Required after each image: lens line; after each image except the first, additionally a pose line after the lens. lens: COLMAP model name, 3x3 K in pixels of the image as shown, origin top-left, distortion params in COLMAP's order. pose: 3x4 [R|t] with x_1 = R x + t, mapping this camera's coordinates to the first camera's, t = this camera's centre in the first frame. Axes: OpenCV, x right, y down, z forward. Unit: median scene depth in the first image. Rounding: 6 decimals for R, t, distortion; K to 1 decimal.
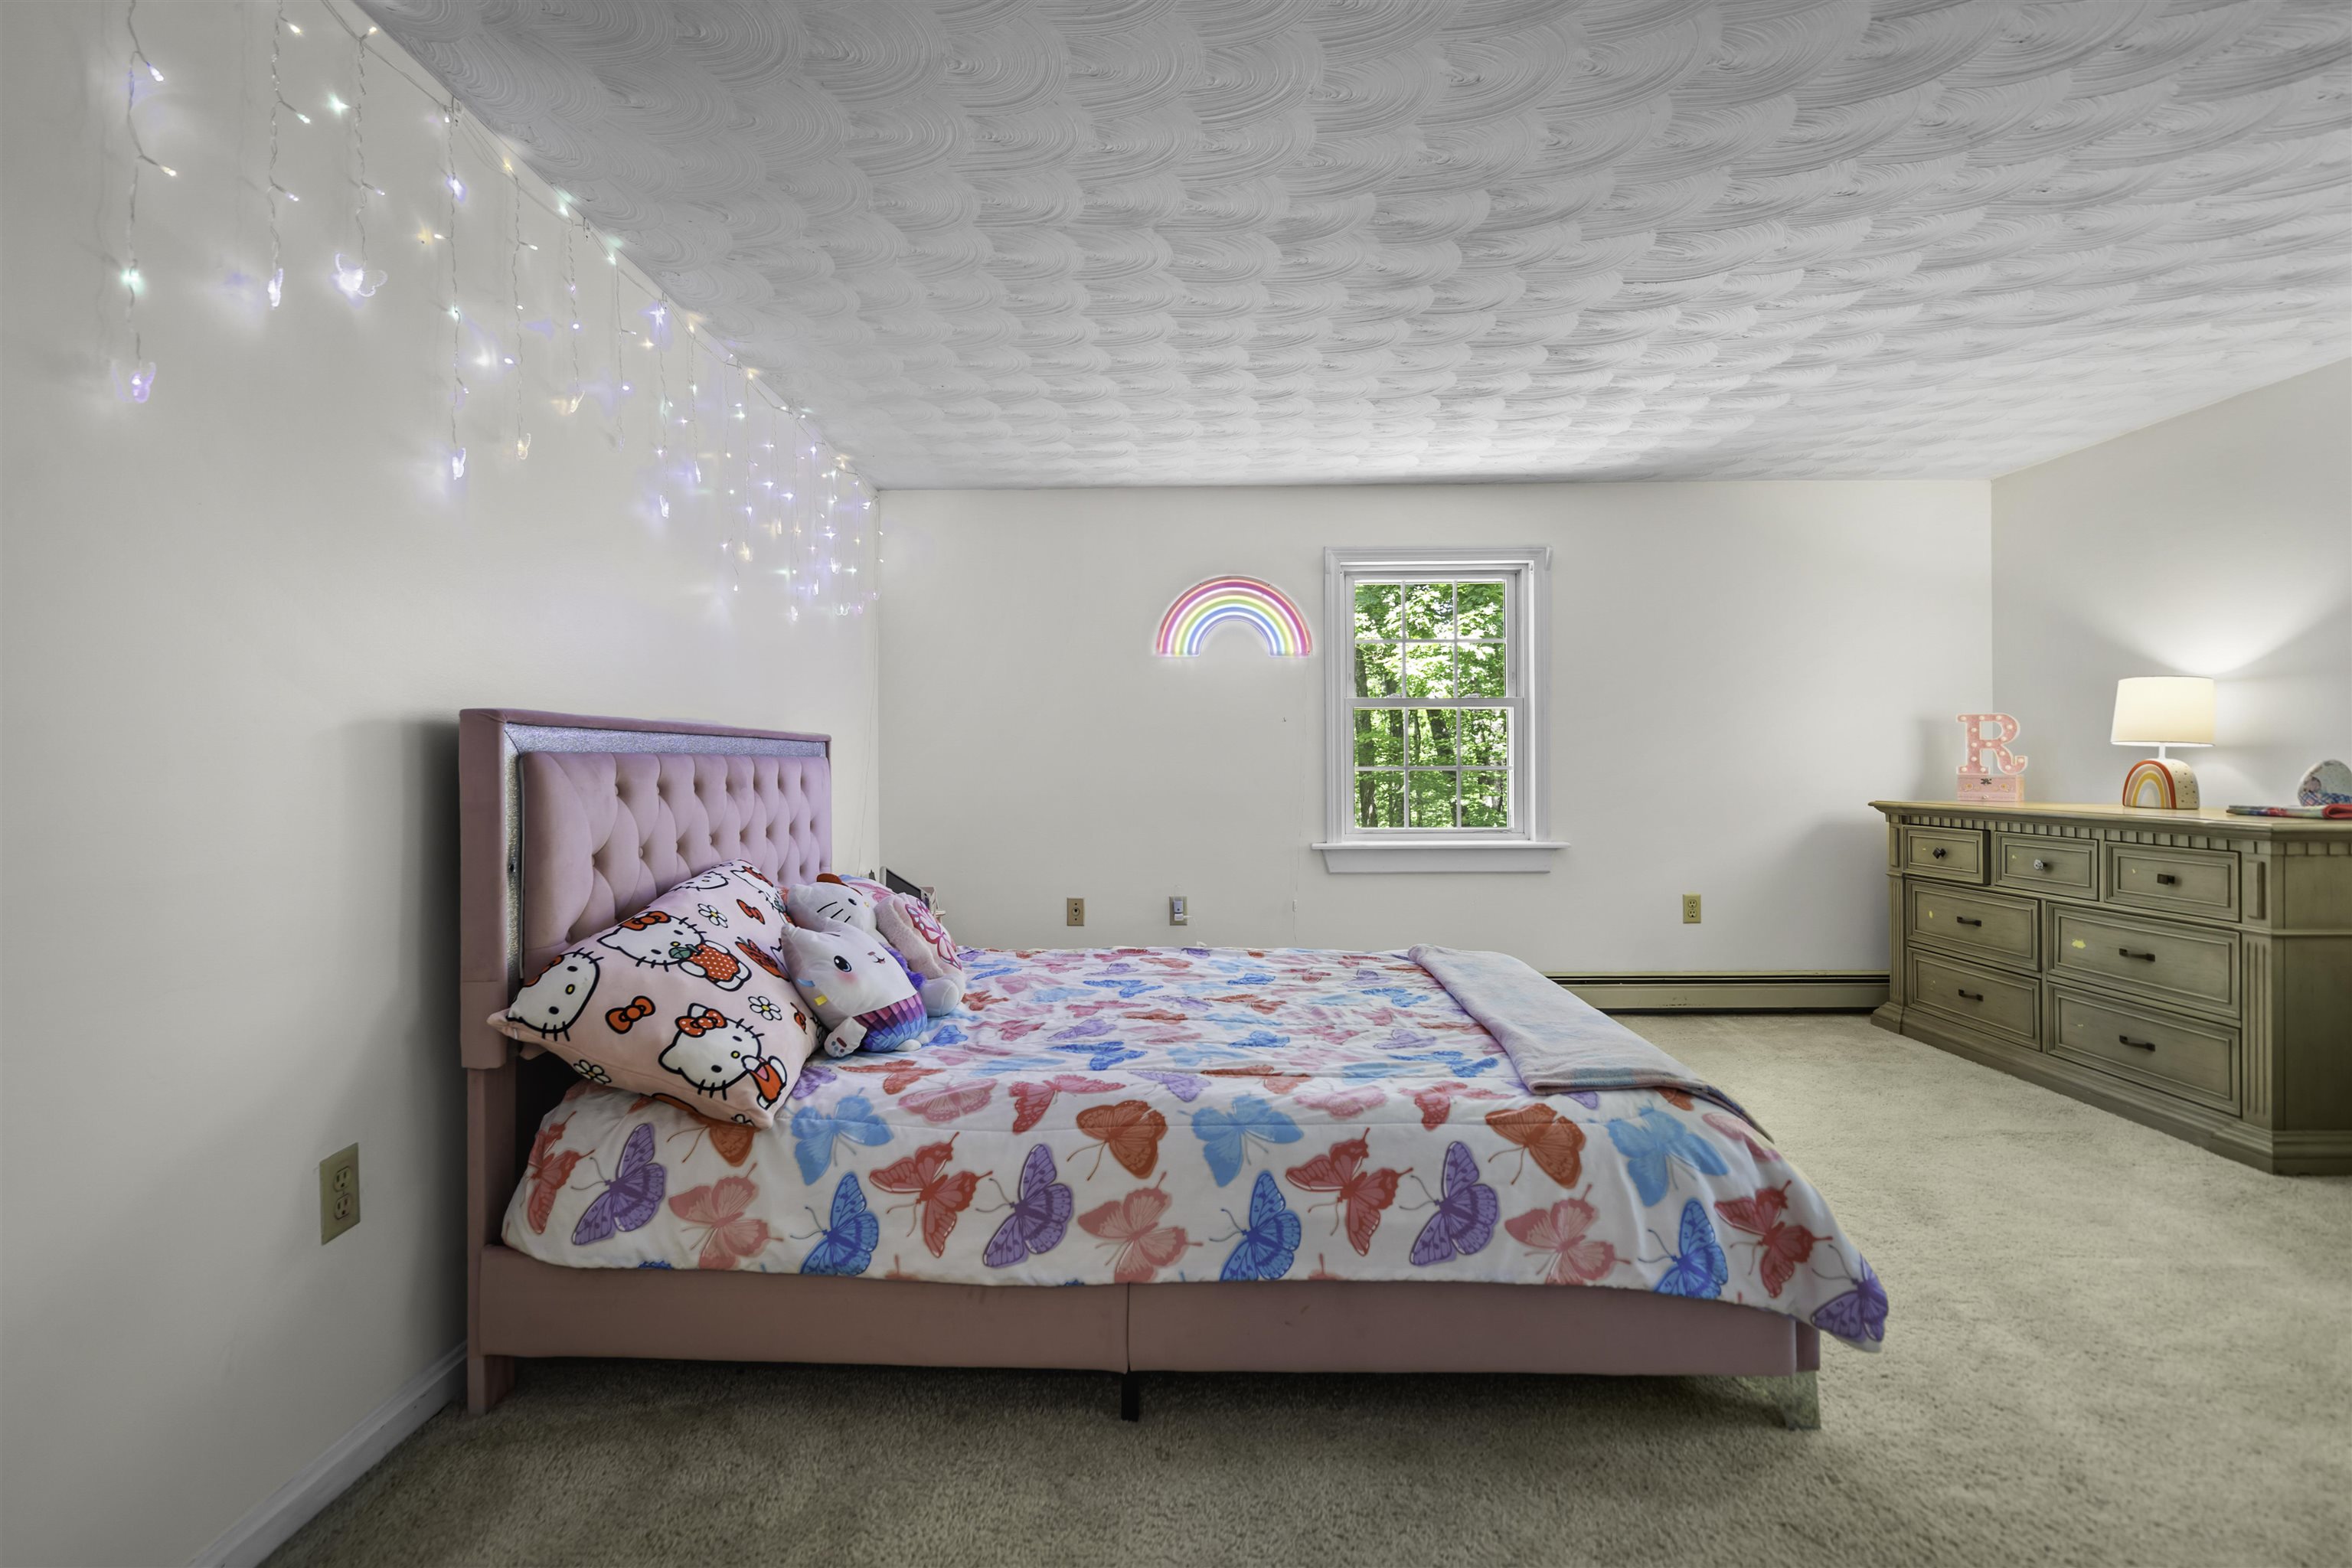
lens RADIAL K [[1067.8, 0, 1171.4], [0, 1067.8, 770.9], [0, 0, 1]] dist [0.000141, 0.001728]
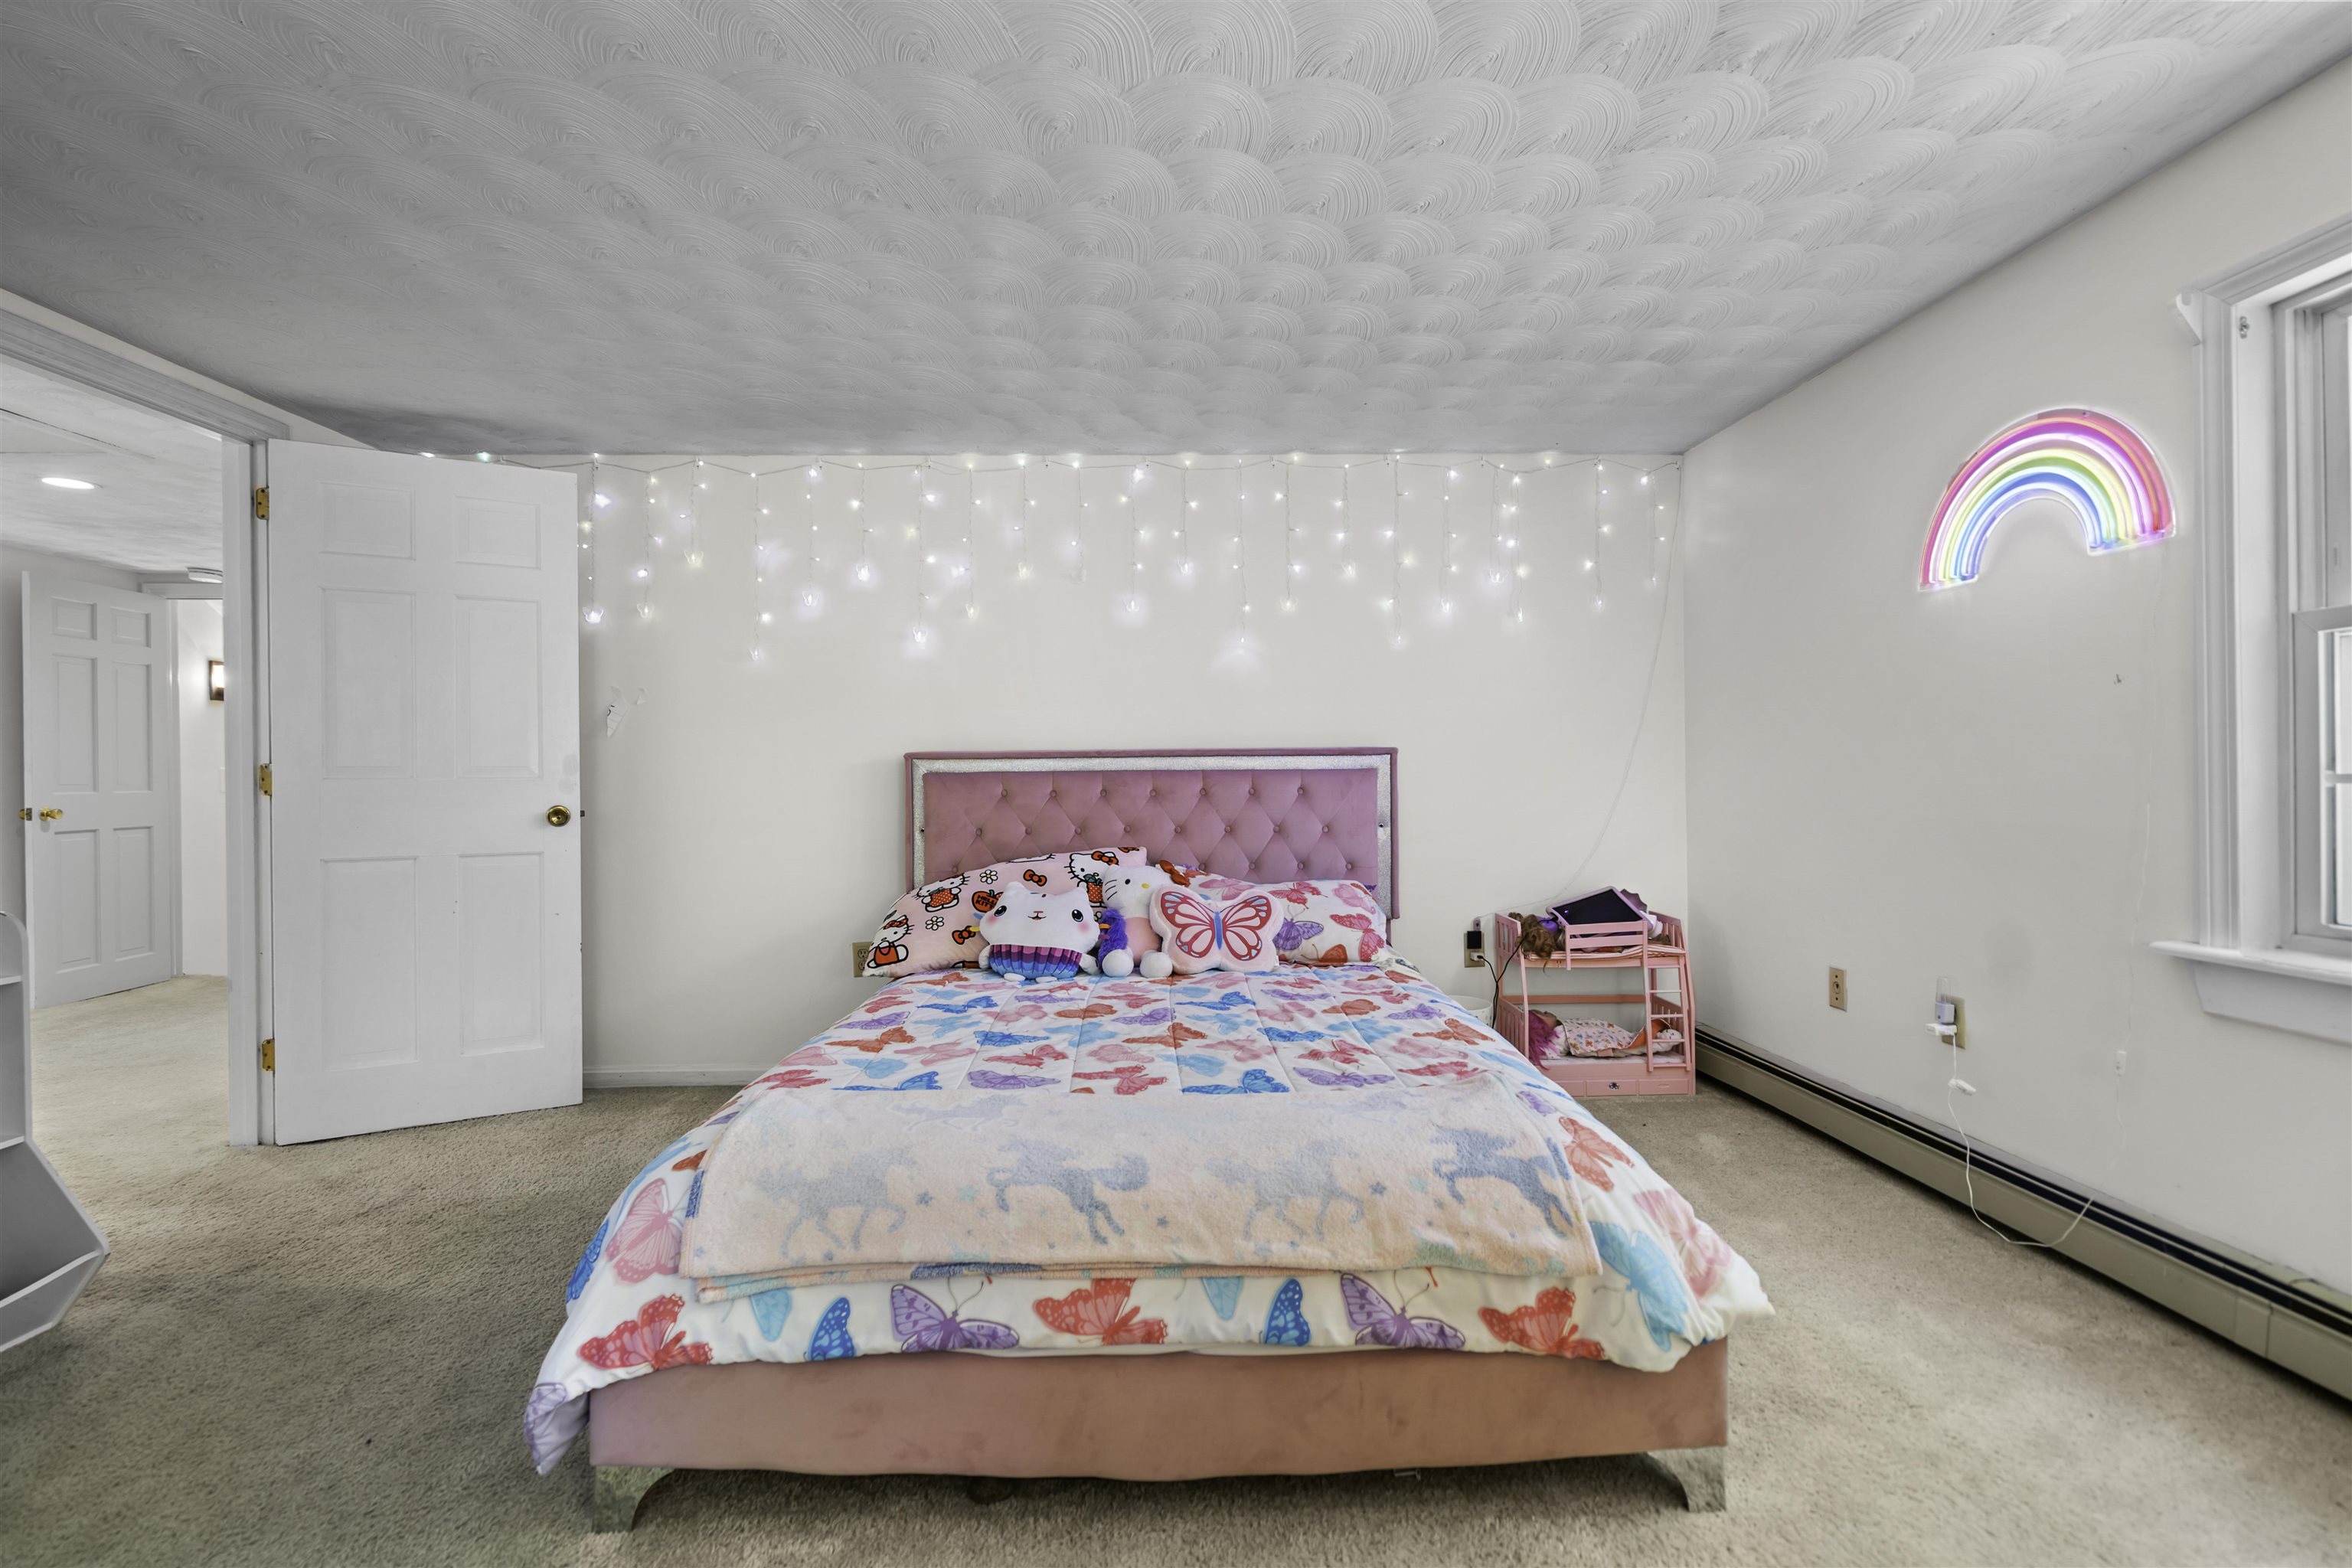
lens RADIAL K [[1067.8, 0, 1171.3], [0, 1067.8, 780.4], [0, 0, 1]] dist [0.000141, 0.001728]
pose [[0.033657, 0.006372, -0.999413, 1.306416], [0.001571, 0.999978, 0.006429, -0.010060], [0.999432, -0.001786, 0.033646, 1.278989]]
